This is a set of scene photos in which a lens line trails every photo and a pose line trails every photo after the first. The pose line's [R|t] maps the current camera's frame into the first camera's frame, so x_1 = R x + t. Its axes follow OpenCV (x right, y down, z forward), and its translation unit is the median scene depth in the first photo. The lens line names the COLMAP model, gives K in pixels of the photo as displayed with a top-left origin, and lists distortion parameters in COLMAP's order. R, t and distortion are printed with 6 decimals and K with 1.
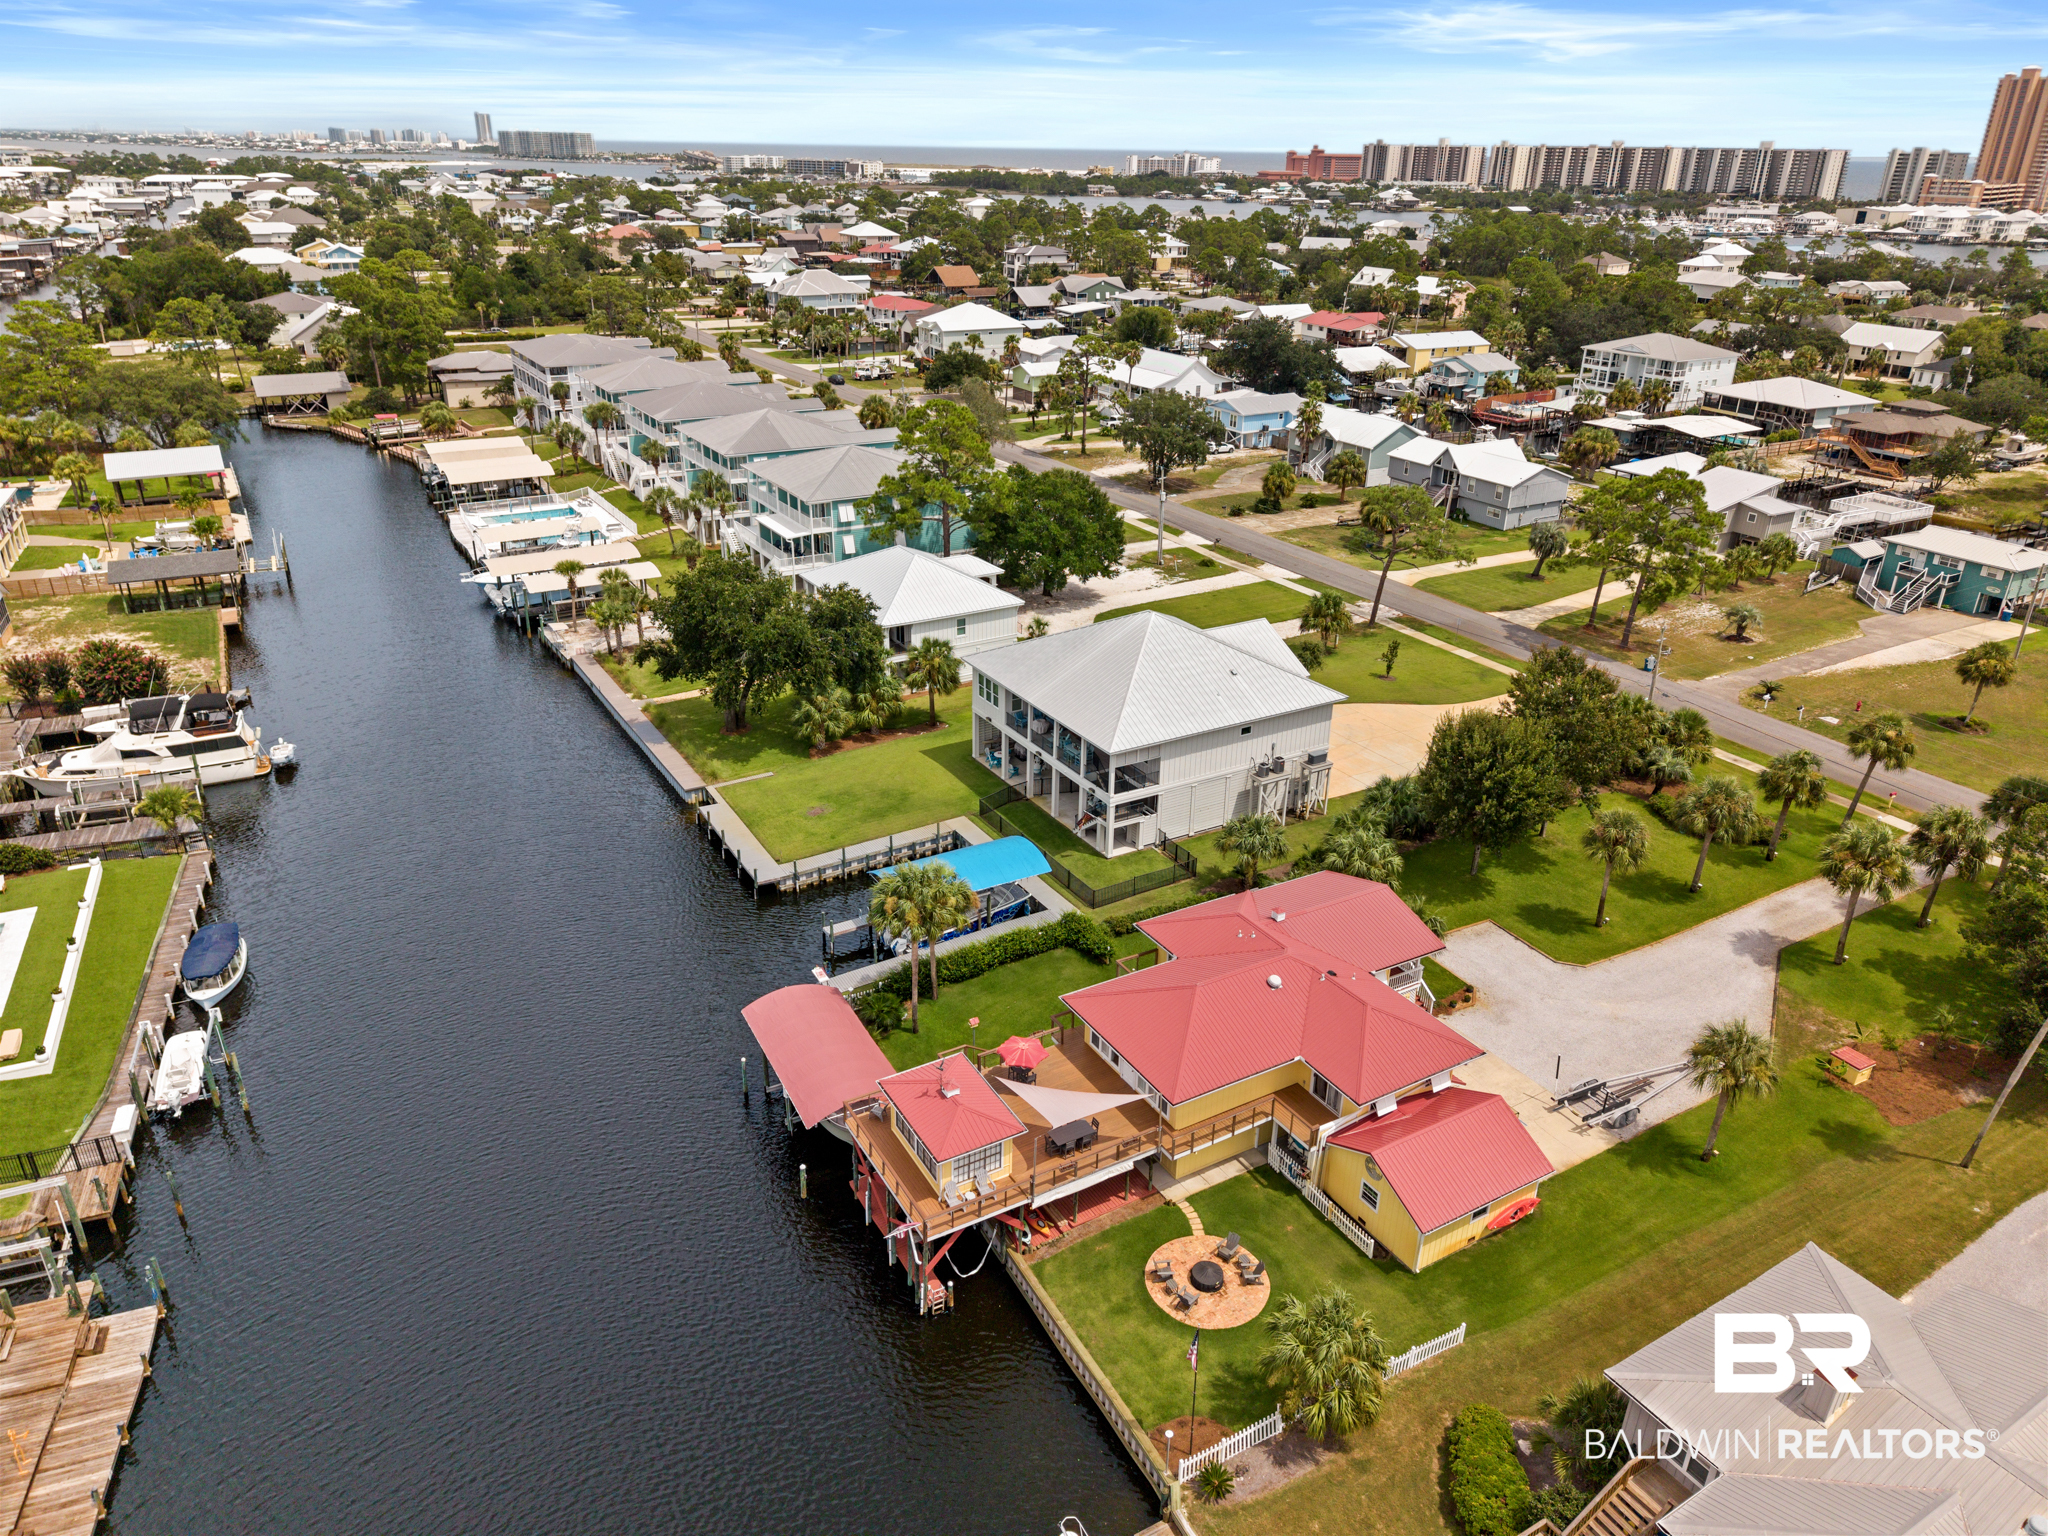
lens RADIAL K [[1346.0, 0, 1022.9], [0, 1346.0, 764.4], [0, 0, 1]] dist [0.009739, -0.003806]
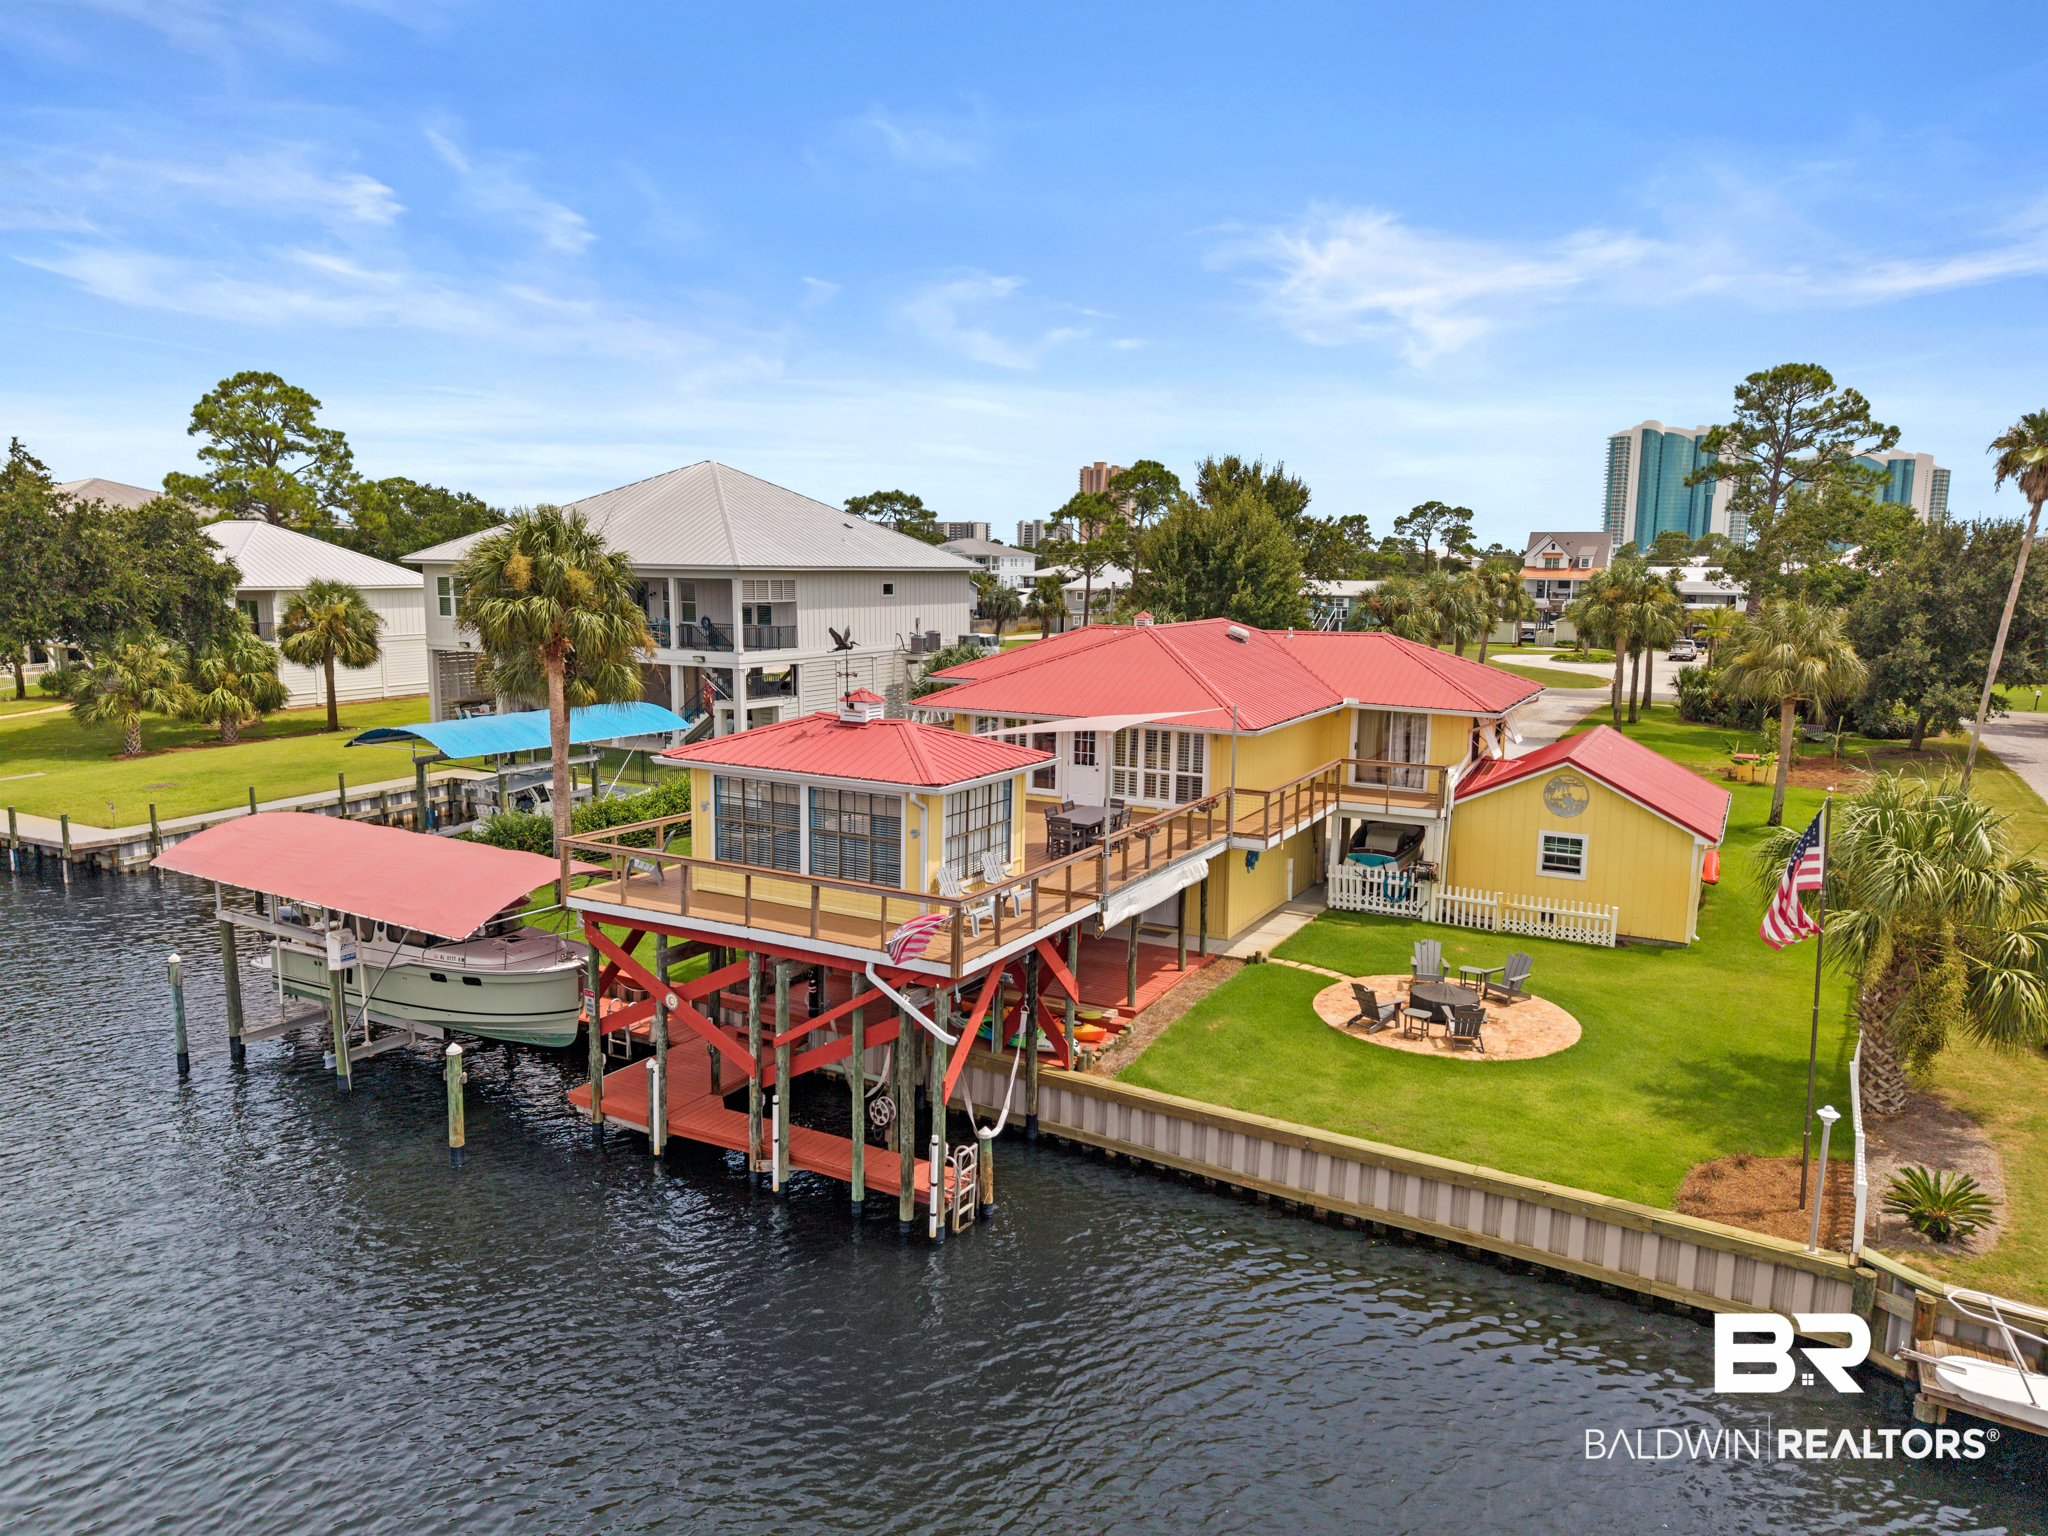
lens RADIAL K [[1346.0, 0, 1028.9], [0, 1346.0, 766.6], [0, 0, 1]] dist [0.009739, -0.003806]
pose [[0.848375, -0.063132, 0.525617, -0.155149], [0.199980, 0.957517, -0.207771, 0.231641], [-0.490170, 0.281381, 0.824959, 0.403034]]
